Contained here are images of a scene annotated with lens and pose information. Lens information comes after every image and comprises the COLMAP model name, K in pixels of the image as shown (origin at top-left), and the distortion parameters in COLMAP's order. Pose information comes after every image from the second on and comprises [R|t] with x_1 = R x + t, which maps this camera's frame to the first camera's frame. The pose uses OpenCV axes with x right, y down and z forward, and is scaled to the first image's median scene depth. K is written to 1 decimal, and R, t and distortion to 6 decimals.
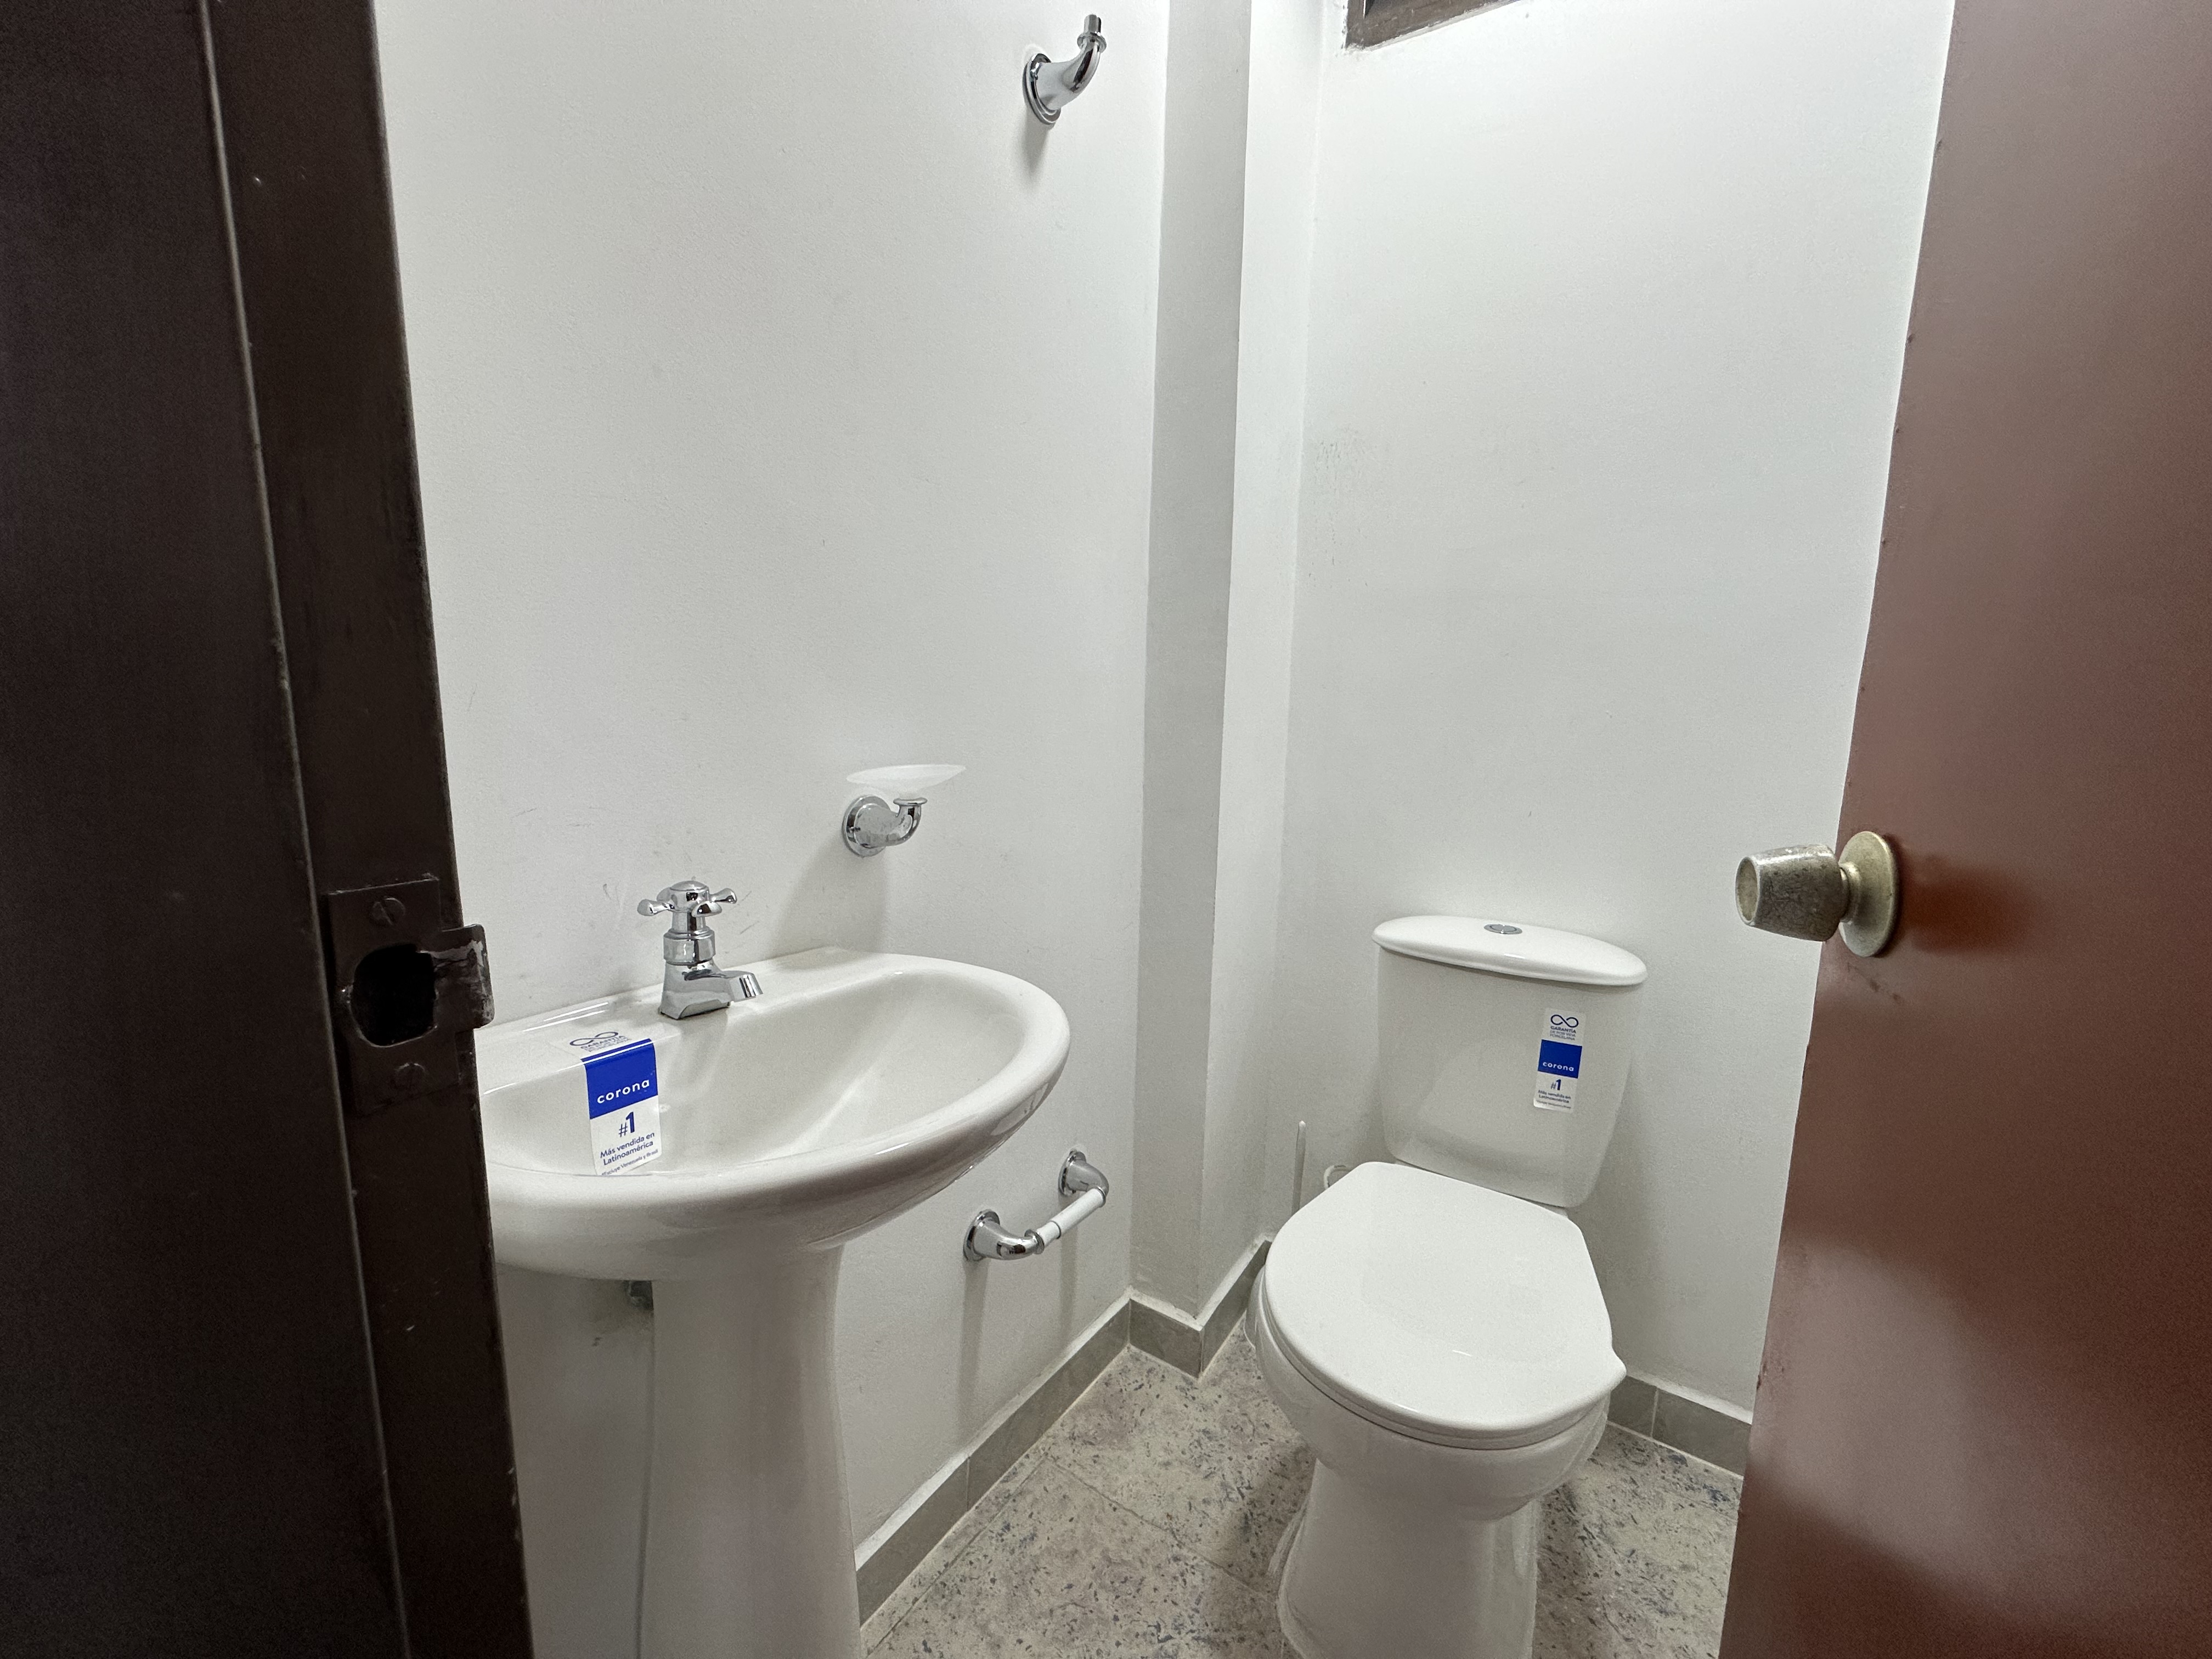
lens RADIAL K [[881.2, 0, 1106.0], [0, 881.2, 829.5], [0, 0, 1]] dist [-0.004798, 0.001230]
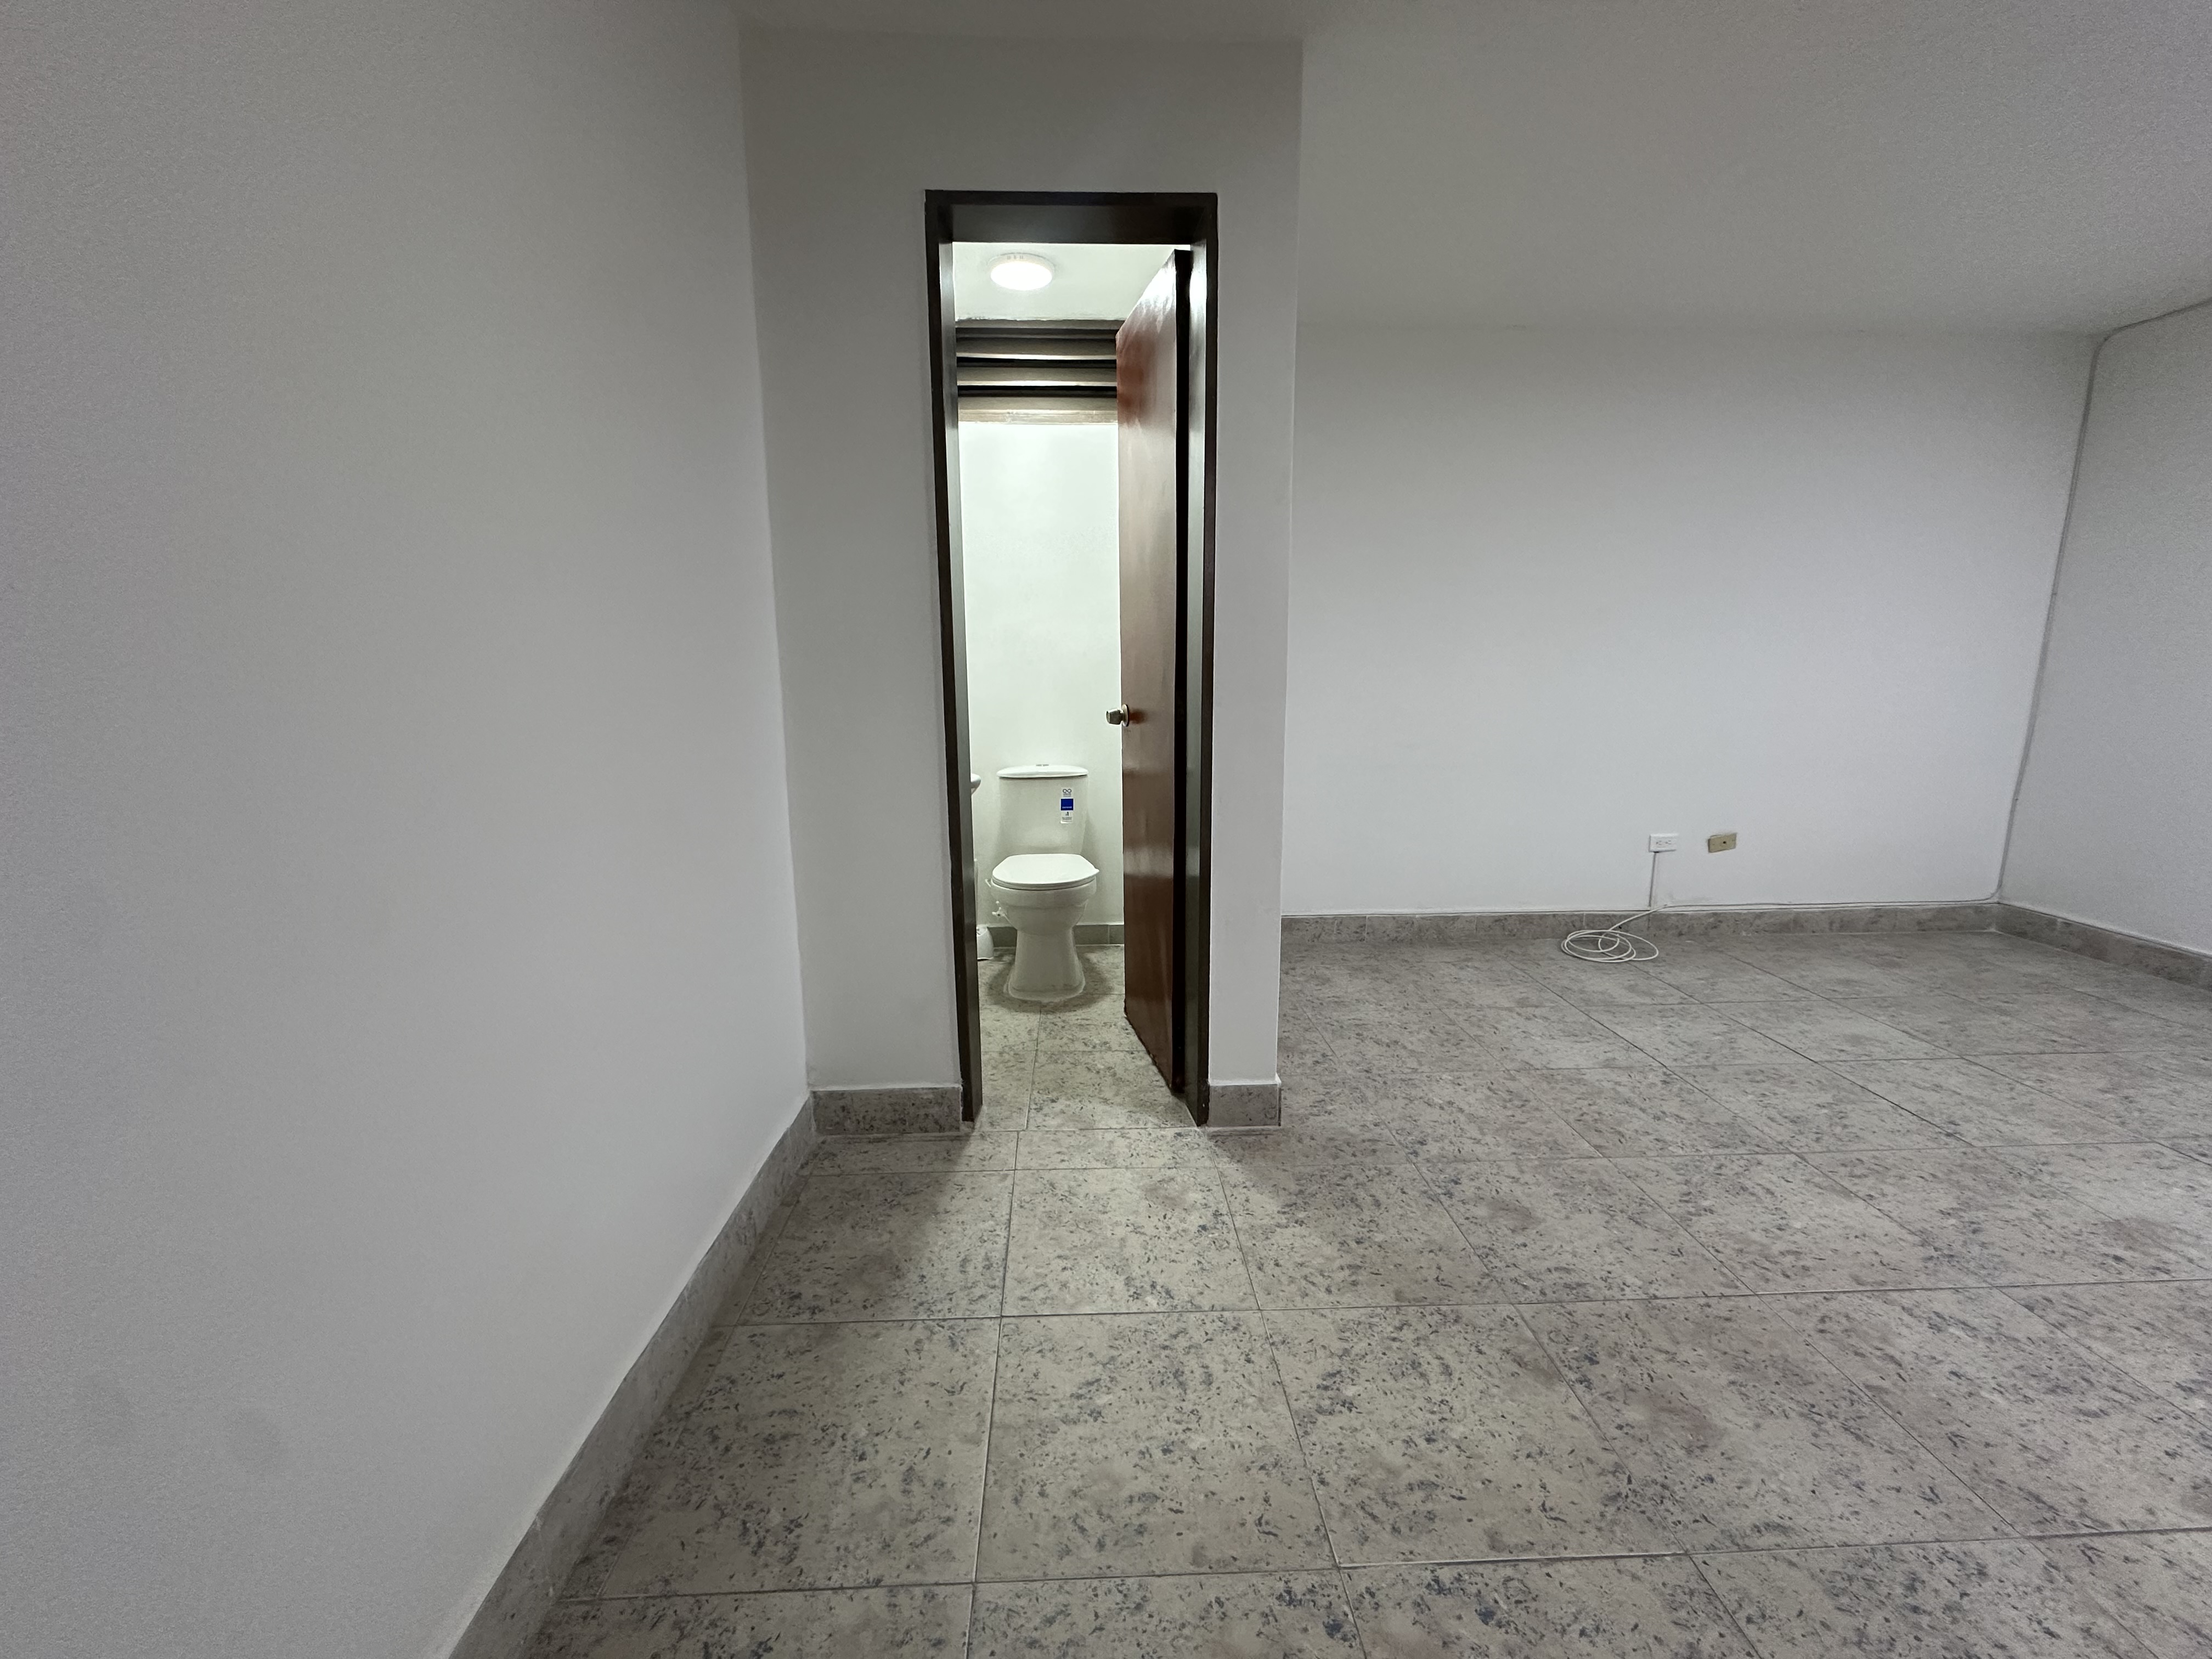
lens RADIAL K [[881.2, 0, 1106.0], [0, 881.2, 829.5], [0, 0, 1]] dist [-0.004798, 0.001230]
pose [[0.814139, -0.130281, 0.565866, -1.141383], [0.114738, 0.991385, 0.063171, 0.192683], [-0.569222, 0.013496, 0.822073, -1.610299]]
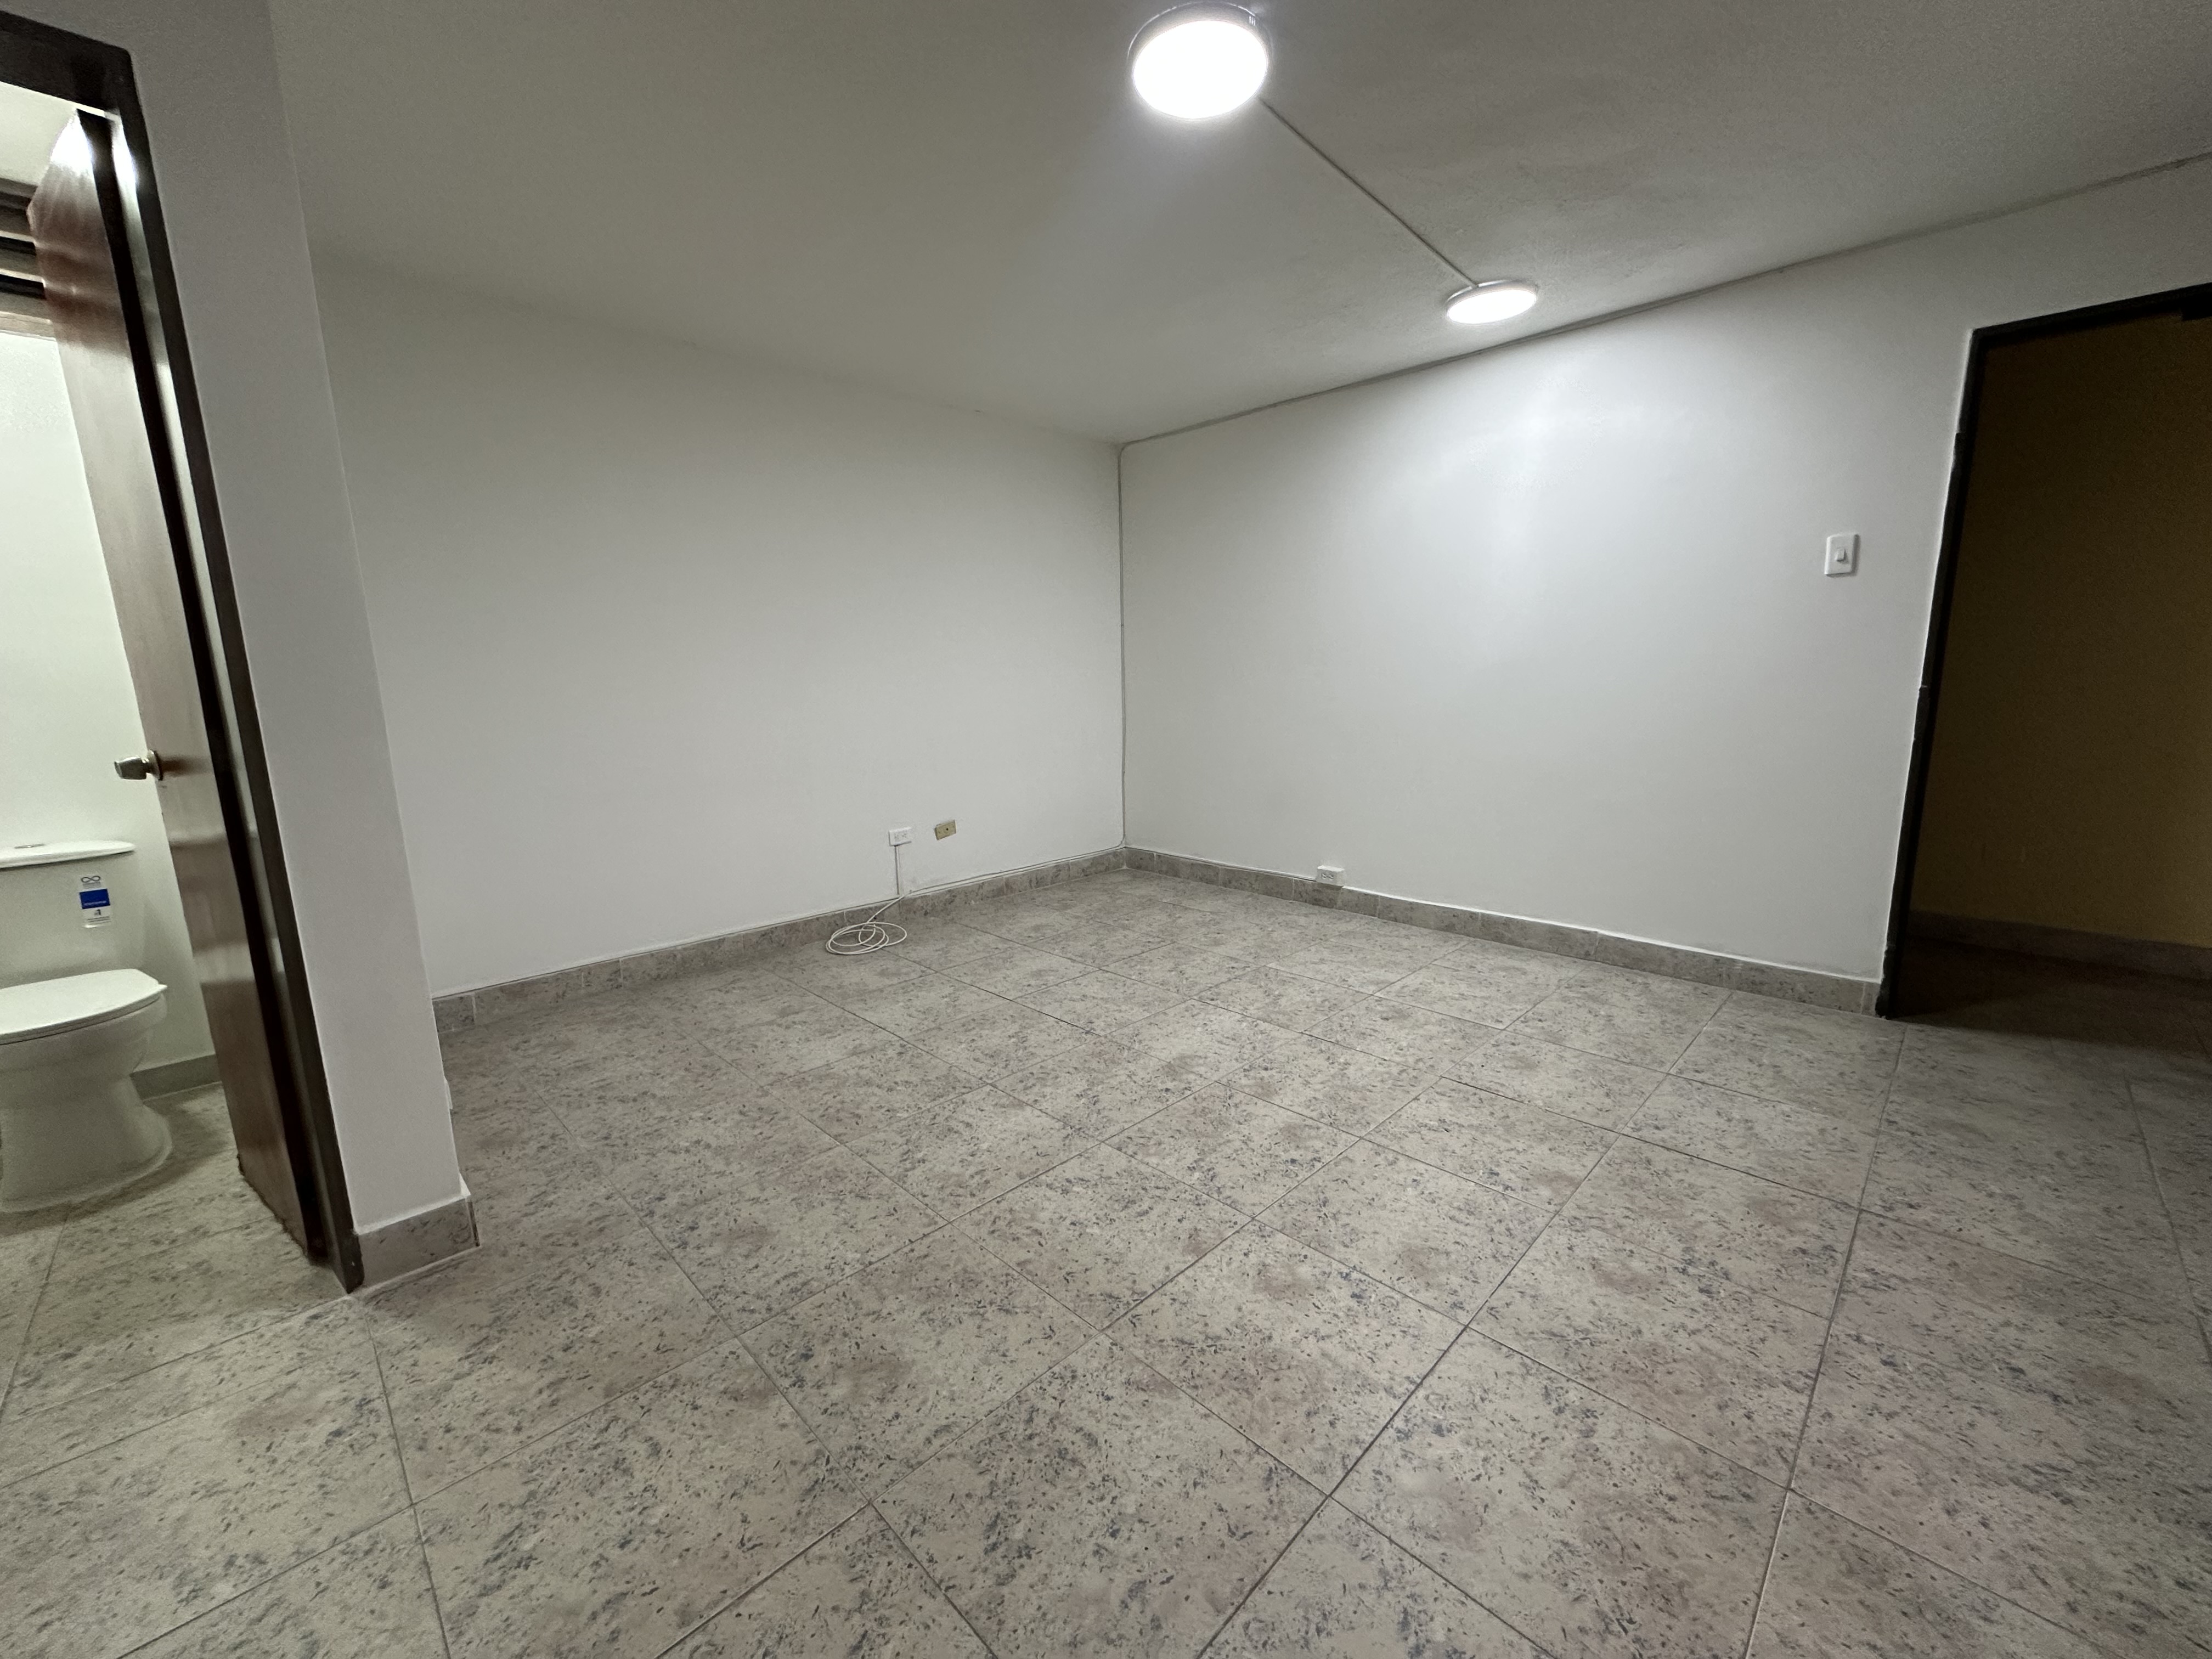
lens RADIAL K [[881.2, 0, 1106.0], [0, 881.2, 829.5], [0, 0, 1]] dist [-0.004798, 0.001230]
pose [[0.208882, -0.197848, 0.957719, -0.945678], [0.176669, 0.970843, 0.162027, 0.212641], [-0.961851, 0.135354, 0.237745, -1.831741]]
